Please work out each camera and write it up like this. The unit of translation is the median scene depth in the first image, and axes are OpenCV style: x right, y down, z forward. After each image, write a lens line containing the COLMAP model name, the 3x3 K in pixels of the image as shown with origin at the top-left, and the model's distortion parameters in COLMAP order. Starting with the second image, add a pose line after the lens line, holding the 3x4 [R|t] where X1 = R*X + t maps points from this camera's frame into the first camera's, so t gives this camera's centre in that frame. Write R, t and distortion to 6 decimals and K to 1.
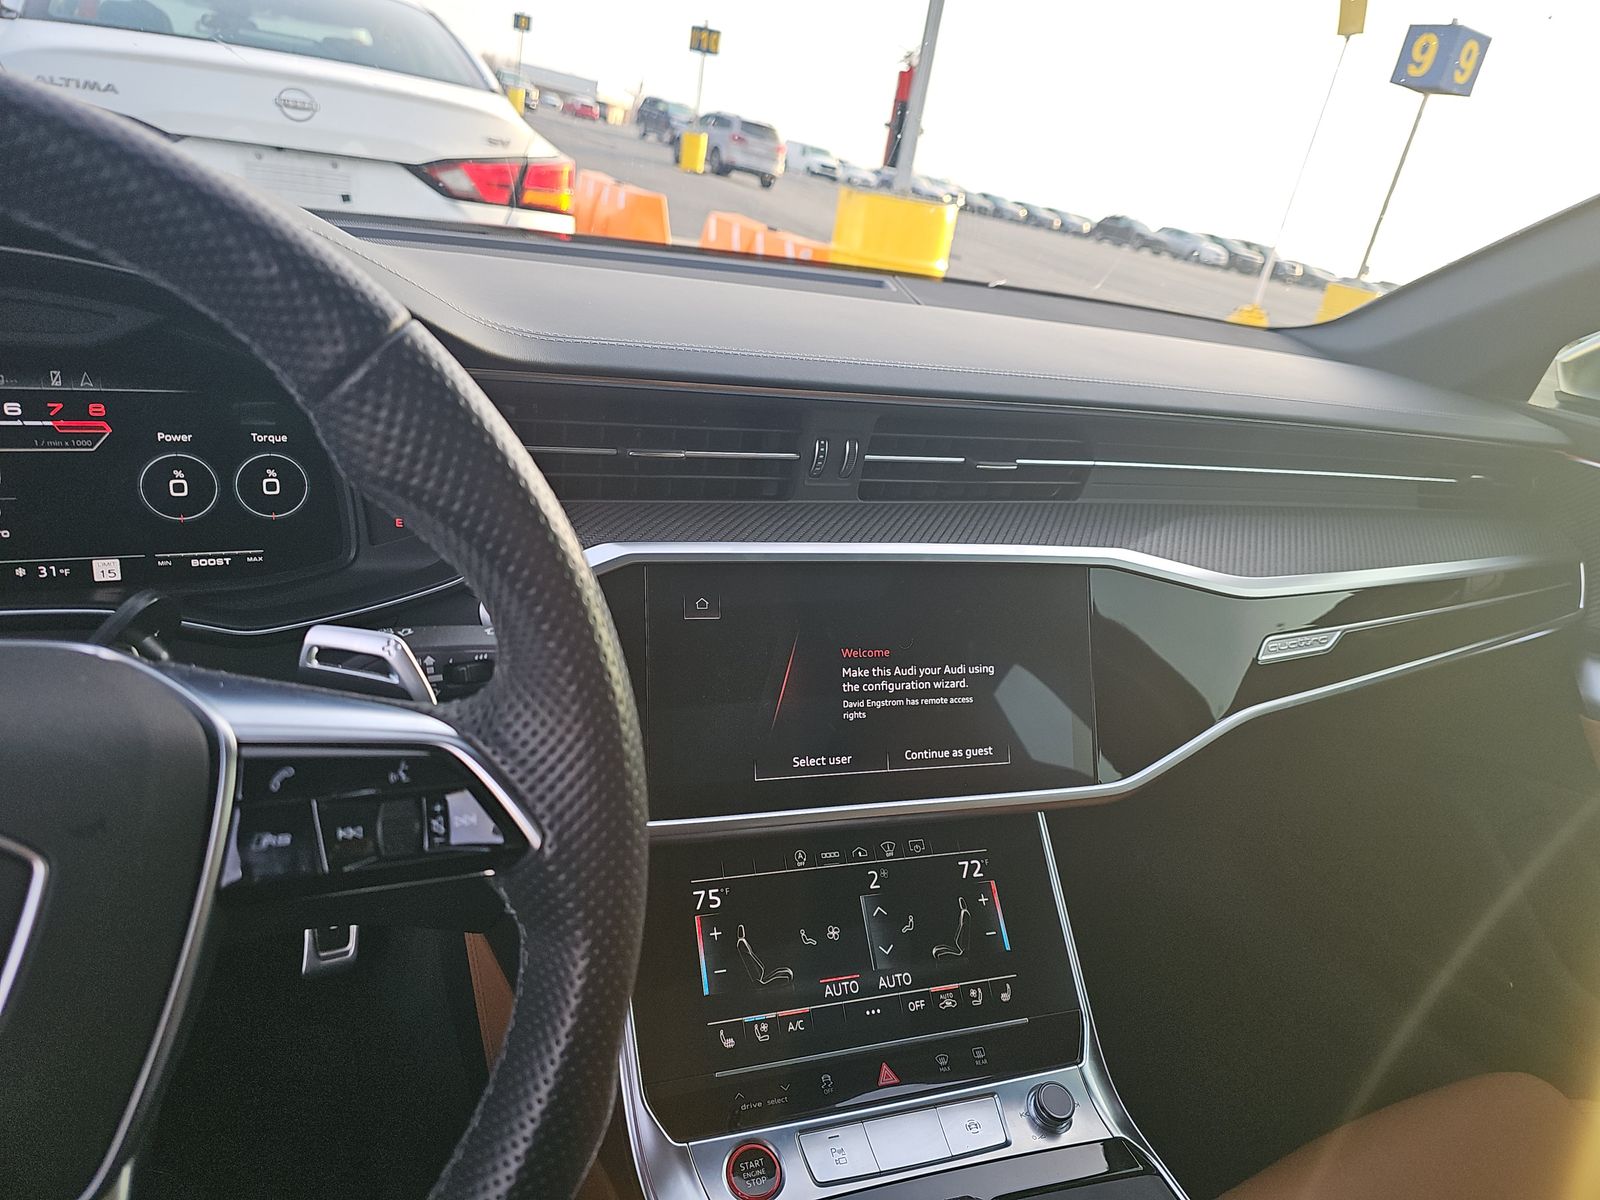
lens RADIAL K [[1133.3, 0, 823.4], [0, 1133.3, 600.0], [0, 0, 1]] dist [0.074607, -0.076681]
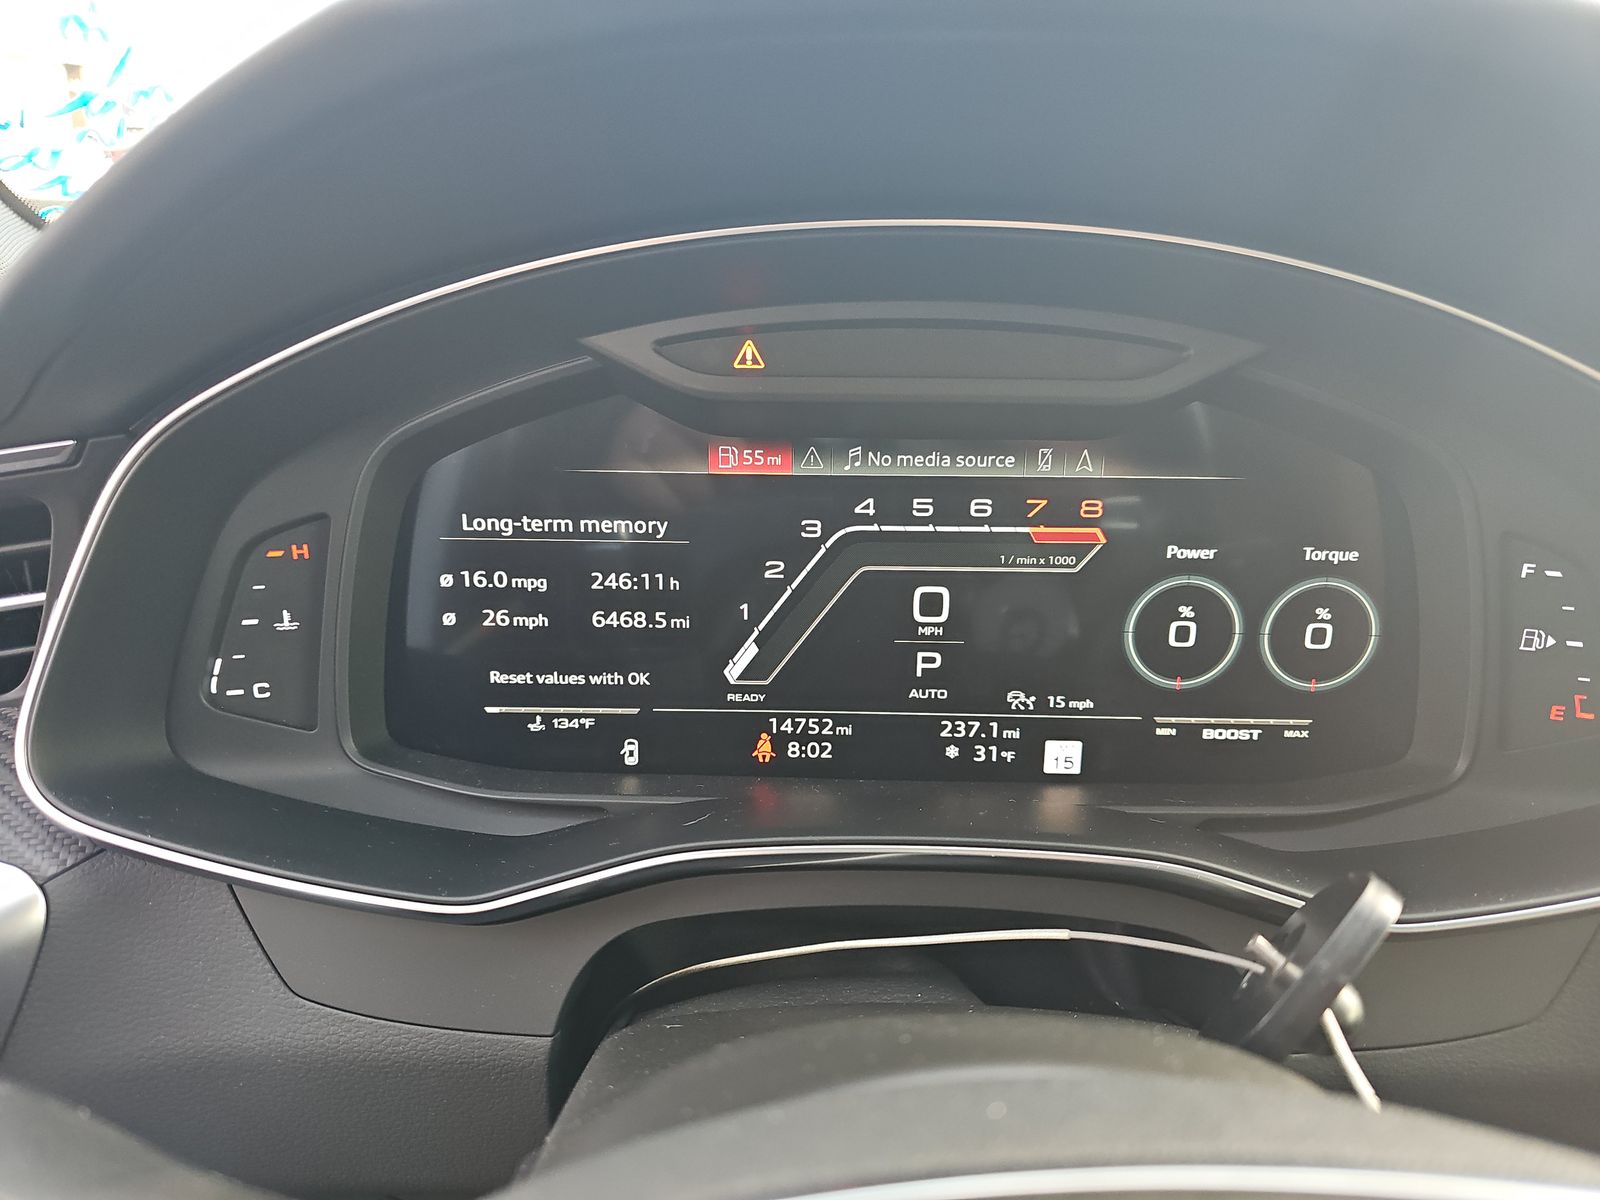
lens RADIAL K [[1207.4, 0, 800.0], [0, 1207.4, 600.0], [0, 0, 1]] dist [0.062892, -0.001903]
pose [[0.859641, 0.037682, -0.509507, -0.409526], [-0.085097, 0.993906, -0.070070, -0.053202], [0.503762, 0.103593, 0.857609, 0.342816]]
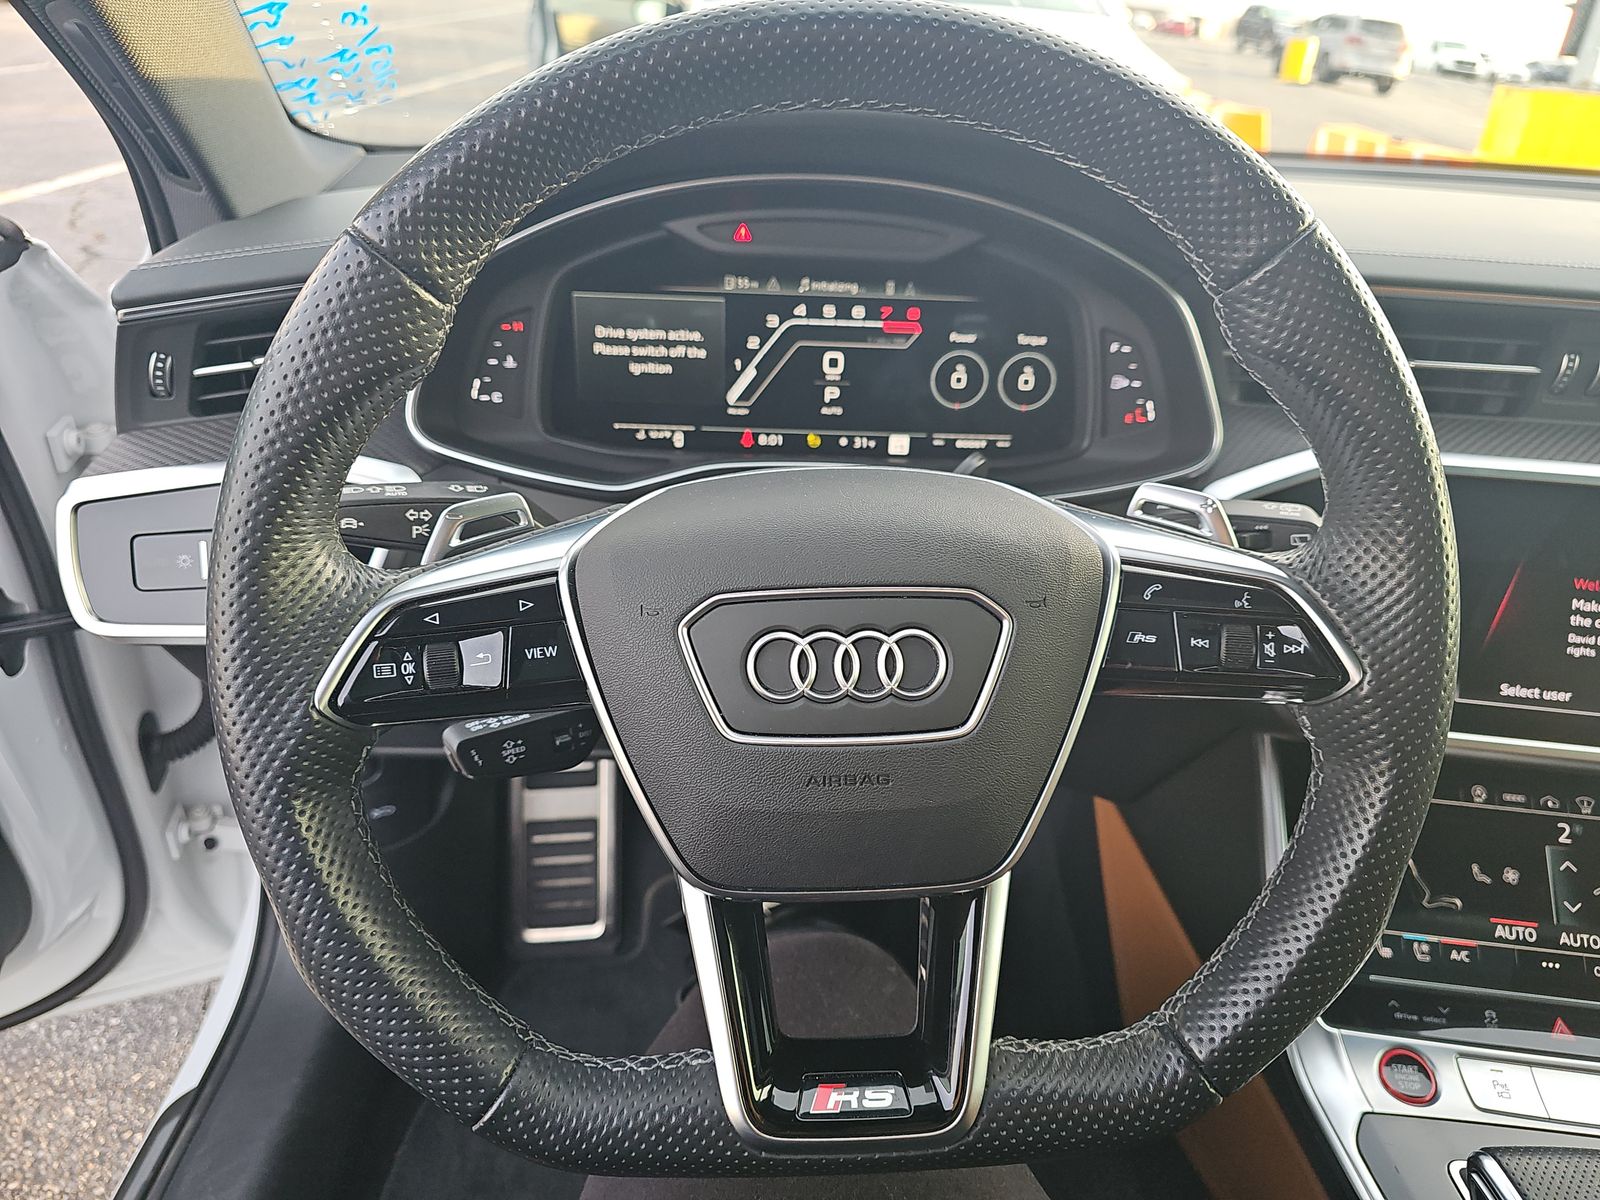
lens RADIAL K [[1133.3, 0, 823.4], [0, 1133.3, 600.0], [0, 0, 1]] dist [0.074607, -0.076681]
pose [[0.884174, 0.122361, -0.450849, -0.116531], [-0.096567, 0.992116, 0.079880, 0.051467], [0.457068, -0.027091, 0.889019, -0.144081]]
